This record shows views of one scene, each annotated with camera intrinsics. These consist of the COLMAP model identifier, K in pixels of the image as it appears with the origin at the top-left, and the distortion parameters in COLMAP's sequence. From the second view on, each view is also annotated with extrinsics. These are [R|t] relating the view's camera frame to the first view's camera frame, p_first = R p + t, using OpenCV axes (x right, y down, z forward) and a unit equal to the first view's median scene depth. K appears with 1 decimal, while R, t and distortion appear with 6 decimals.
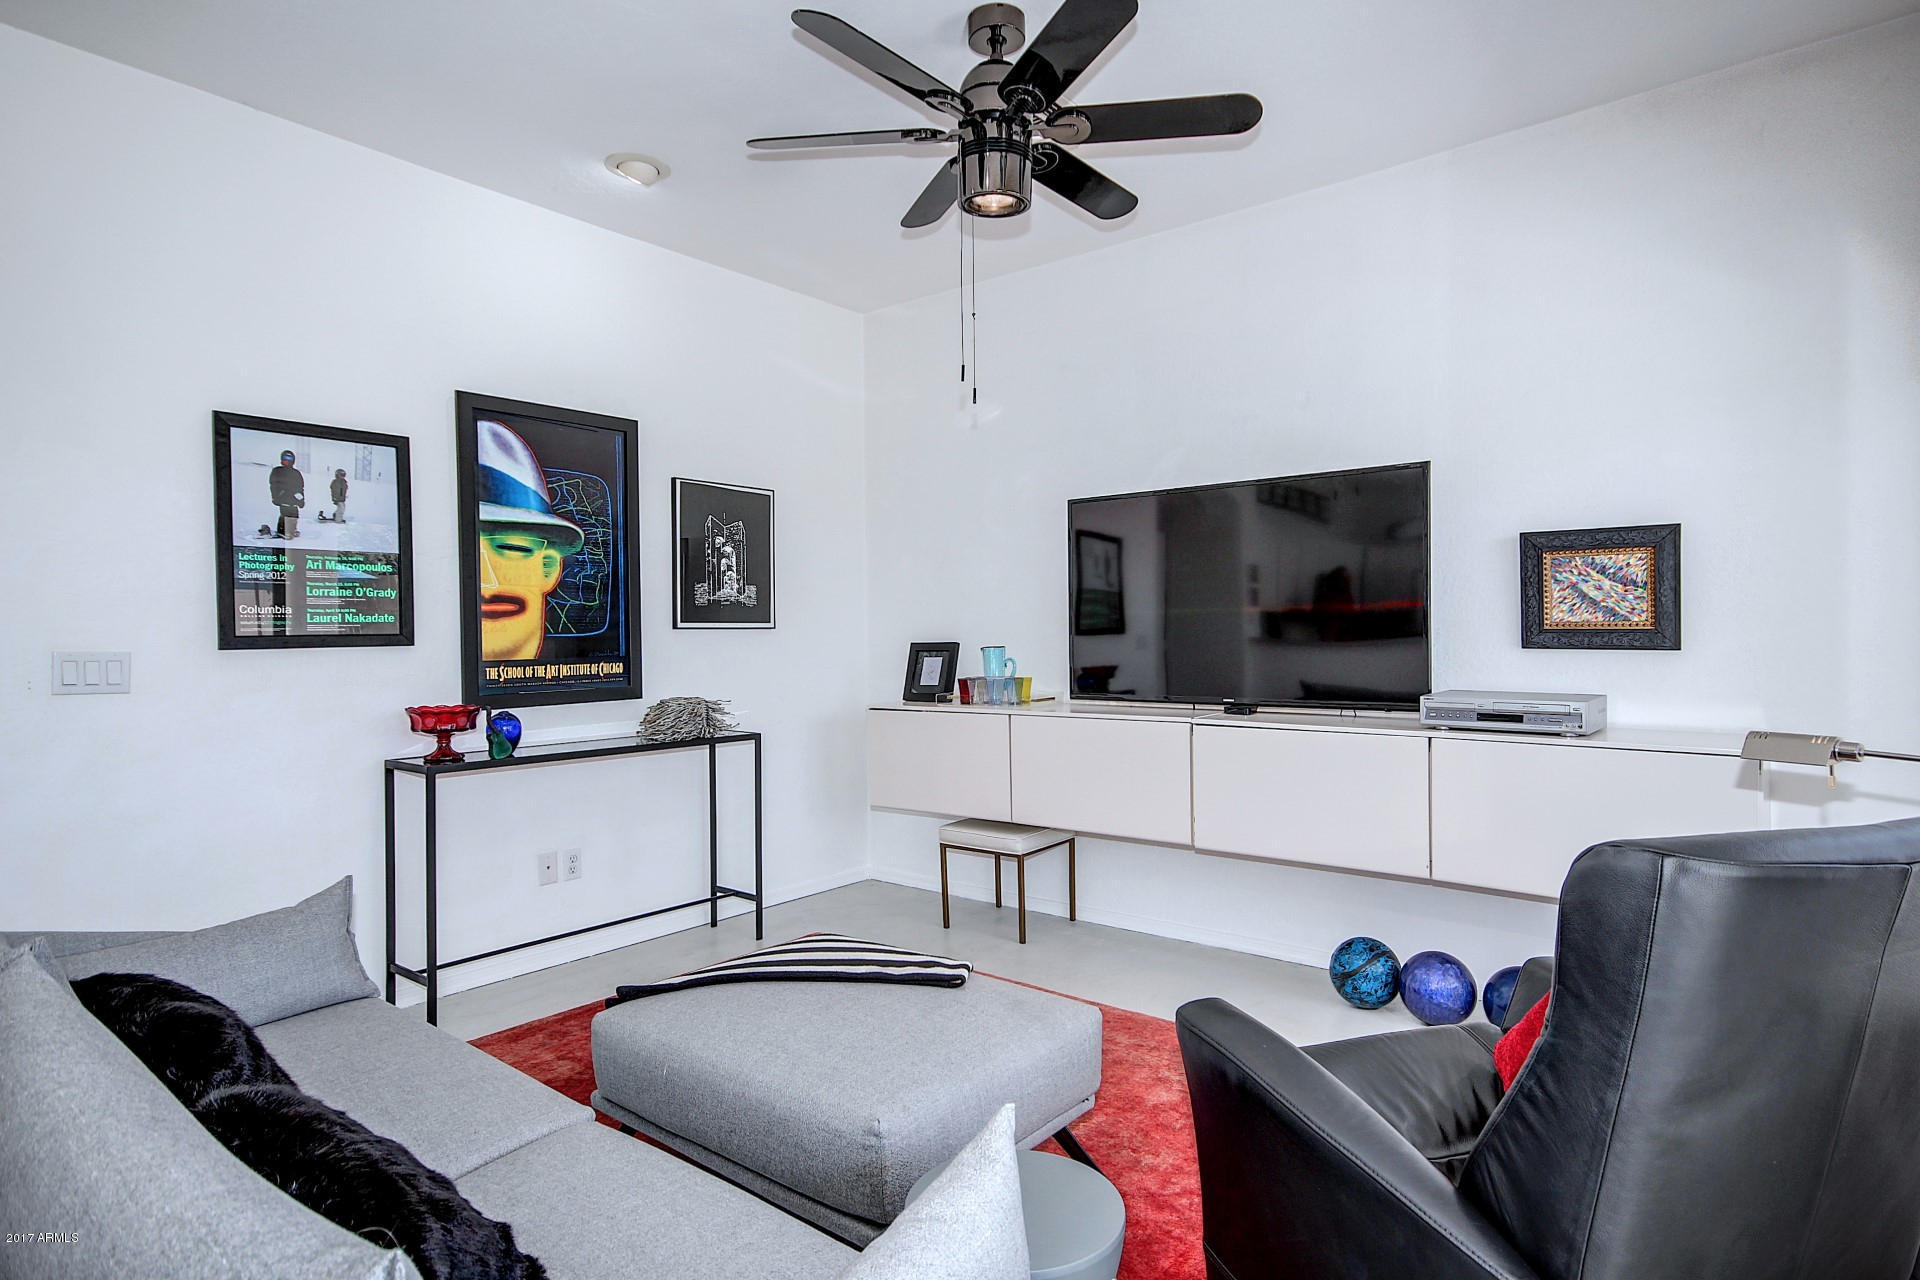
lens RADIAL K [[1010.8, 0, 960.0], [0, 1010.8, 640.0], [0, 0, 1]] dist [-0.000292, 0.000127]
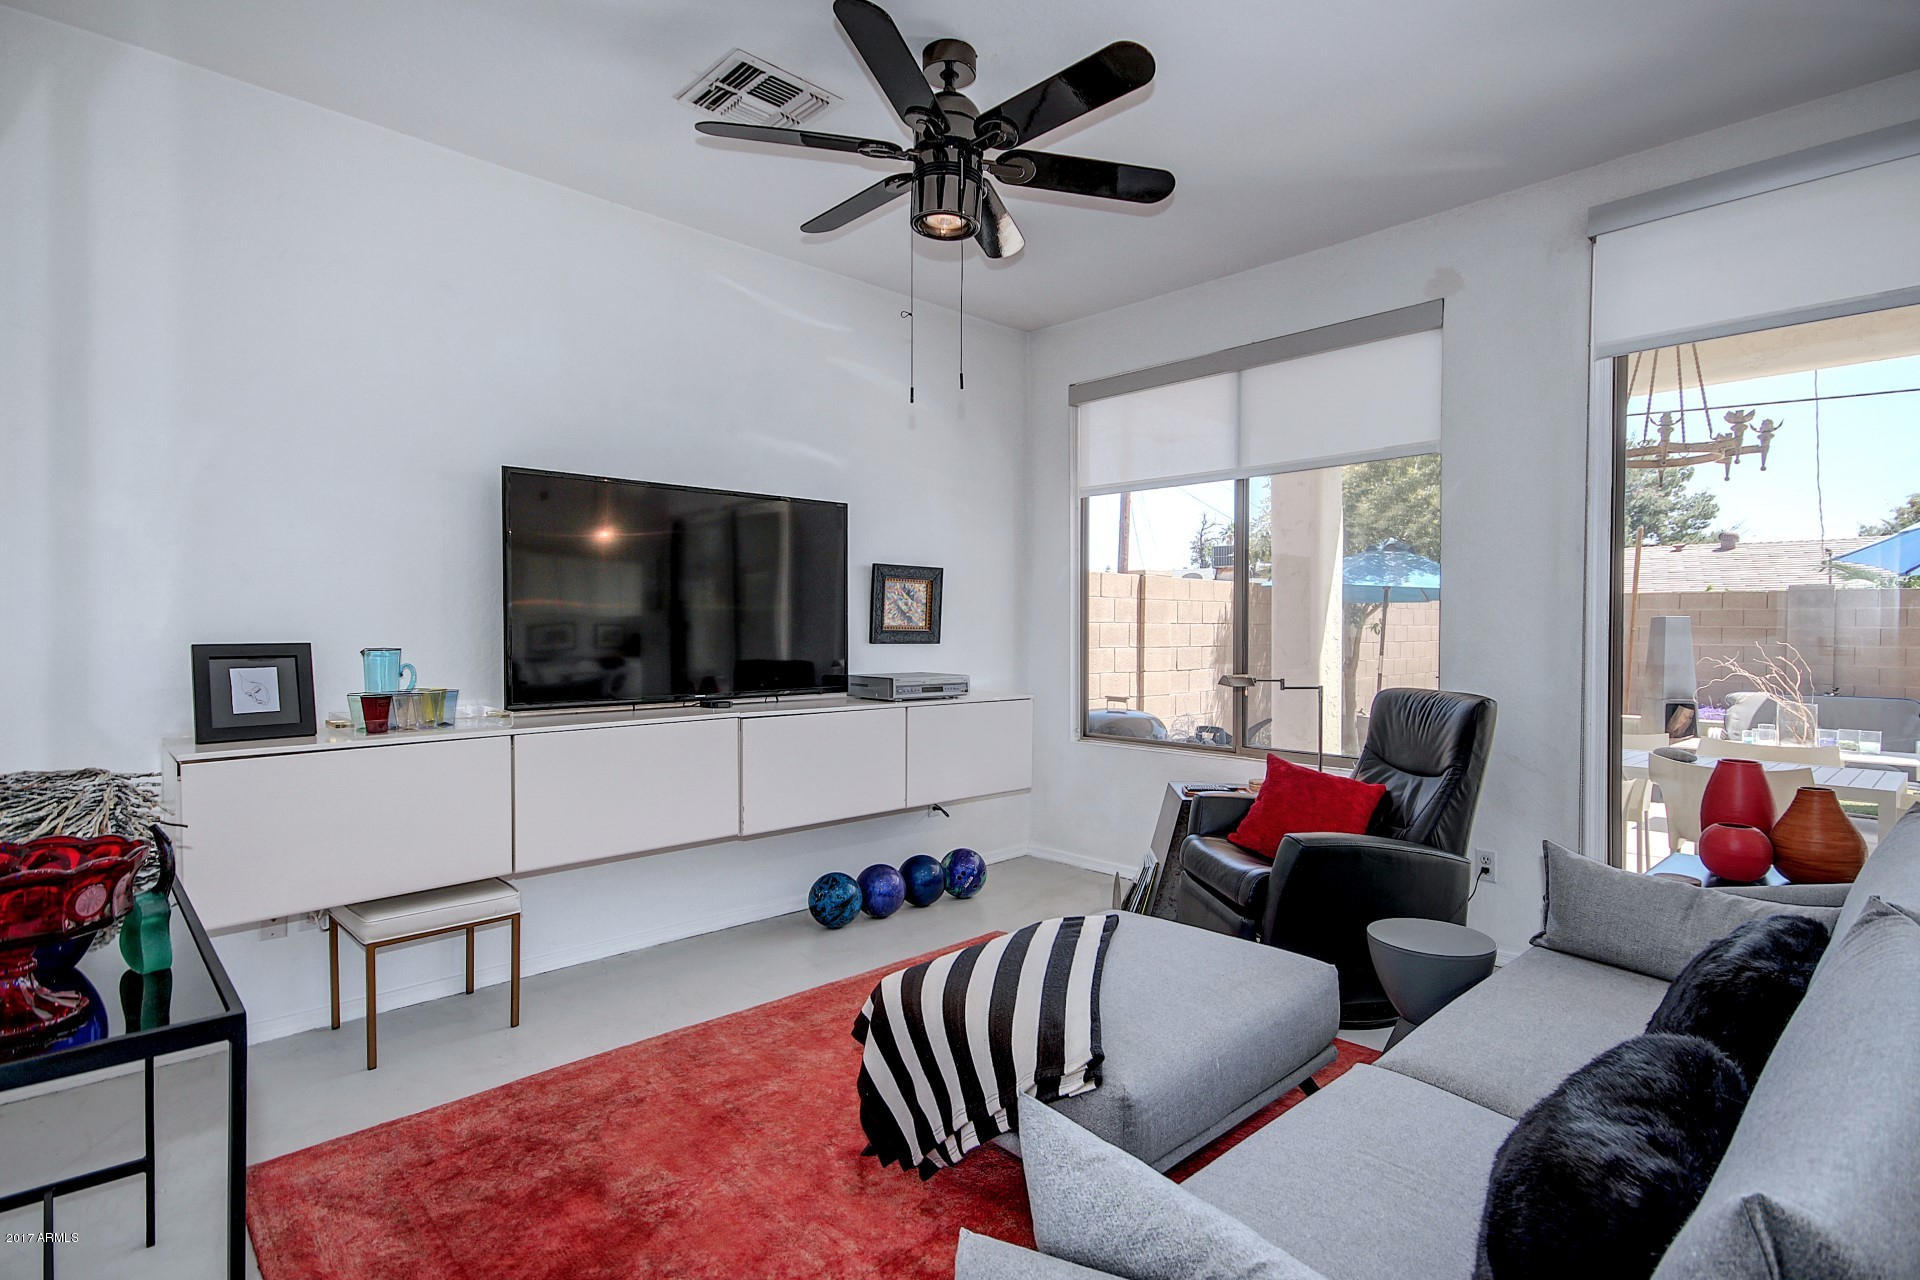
lens RADIAL K [[956.3, 0, 954.8], [0, 956.3, 646.9], [0, 0, 1]] dist [-0.000562, 0.000274]
pose [[0.122168, -0.009868, 0.992460, -0.769495], [0.004064, 0.999947, 0.009442, 0.000728], [-0.992501, 0.002880, 0.122202, 0.701371]]
